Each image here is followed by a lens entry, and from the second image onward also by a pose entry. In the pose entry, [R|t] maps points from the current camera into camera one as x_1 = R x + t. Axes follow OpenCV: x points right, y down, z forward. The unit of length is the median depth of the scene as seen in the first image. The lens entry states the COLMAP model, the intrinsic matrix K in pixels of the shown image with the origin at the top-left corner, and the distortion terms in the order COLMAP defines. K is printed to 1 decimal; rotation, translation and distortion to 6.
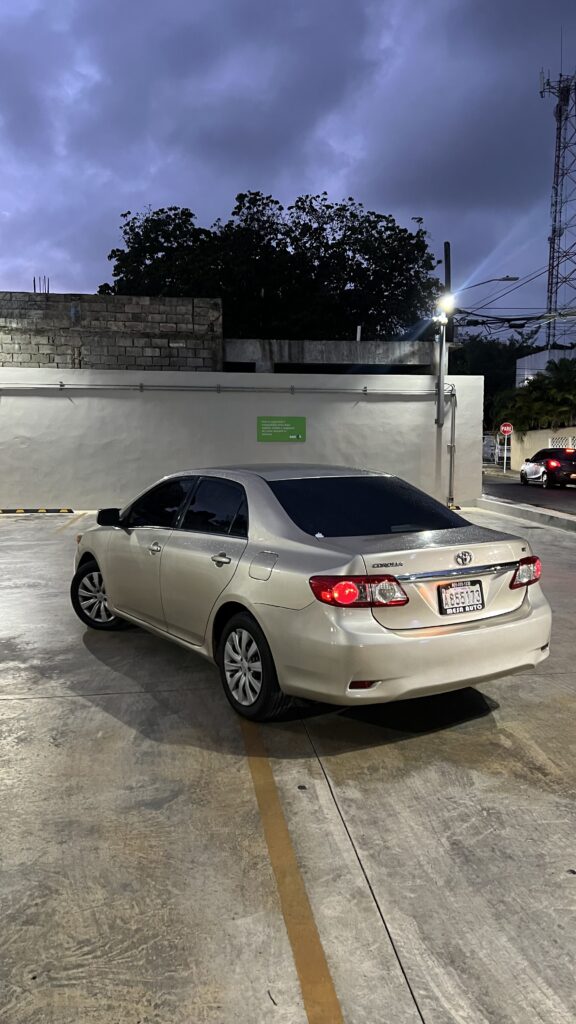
lens RADIAL K [[768.6, 0, 282.6], [0, 768.6, 513.4], [0, 0, 1]] dist [0.058806, -0.079129]
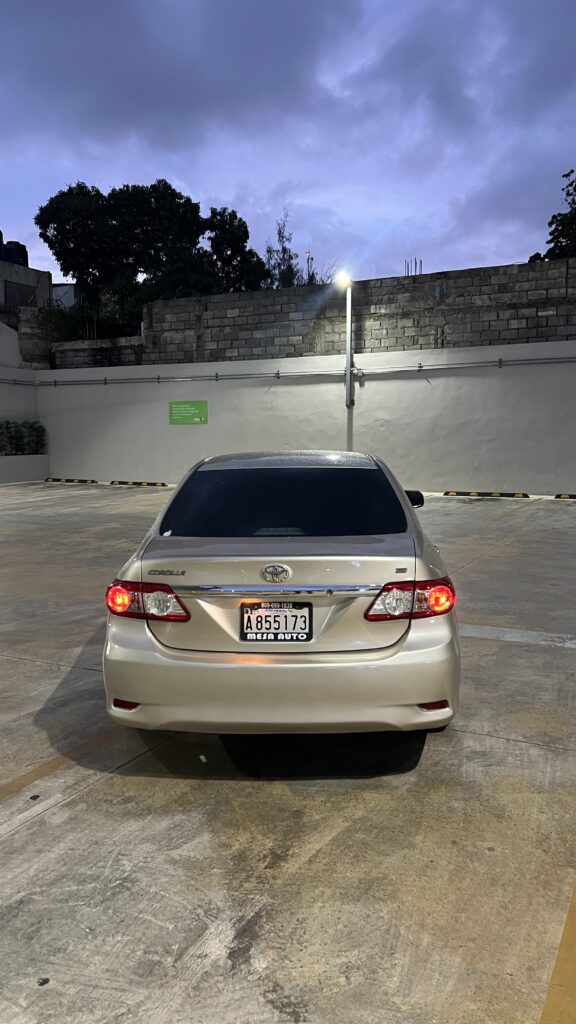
lens RADIAL K [[768.6, 0, 282.6], [0, 768.6, 513.4], [0, 0, 1]] dist [0.058806, -0.079129]
pose [[0.811698, 0.052074, -0.581752, 0.162145], [-0.036314, 0.998590, 0.038720, -0.008146], [0.582948, -0.010303, 0.812444, 0.082417]]
